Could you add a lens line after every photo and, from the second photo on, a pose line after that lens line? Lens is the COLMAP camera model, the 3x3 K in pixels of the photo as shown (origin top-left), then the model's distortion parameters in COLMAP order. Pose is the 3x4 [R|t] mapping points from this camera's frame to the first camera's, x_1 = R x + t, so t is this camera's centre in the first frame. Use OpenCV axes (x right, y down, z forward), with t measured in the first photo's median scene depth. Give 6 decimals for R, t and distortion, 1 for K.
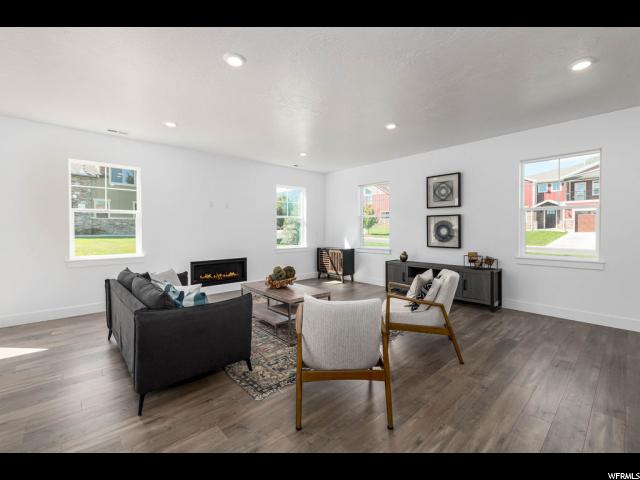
lens RADIAL K [[279.3, 0, 318.2], [0, 279.3, 238.7], [0, 0, 1]] dist [0.009688, 0.000108]
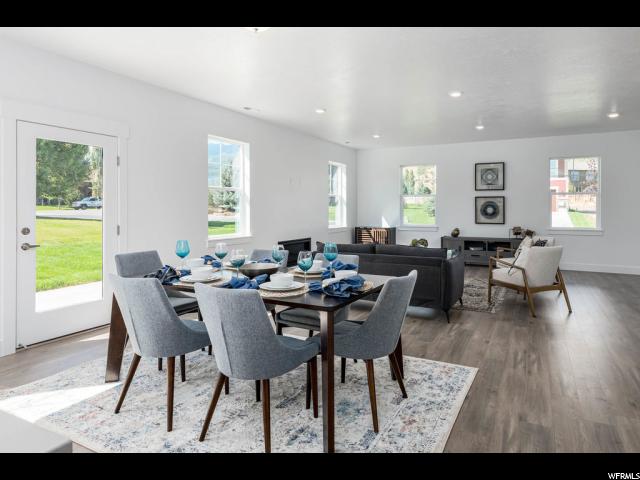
lens RADIAL K [[393.1, 0, 317.6], [0, 393.1, 233.9], [0, 0, 1]] dist [-0.013295, -0.000587]
pose [[0.943314, -0.017784, 0.331425, -0.785464], [0.008450, 0.999527, 0.029581, 0.018489], [-0.331794, -0.025104, 0.943018, -0.329161]]
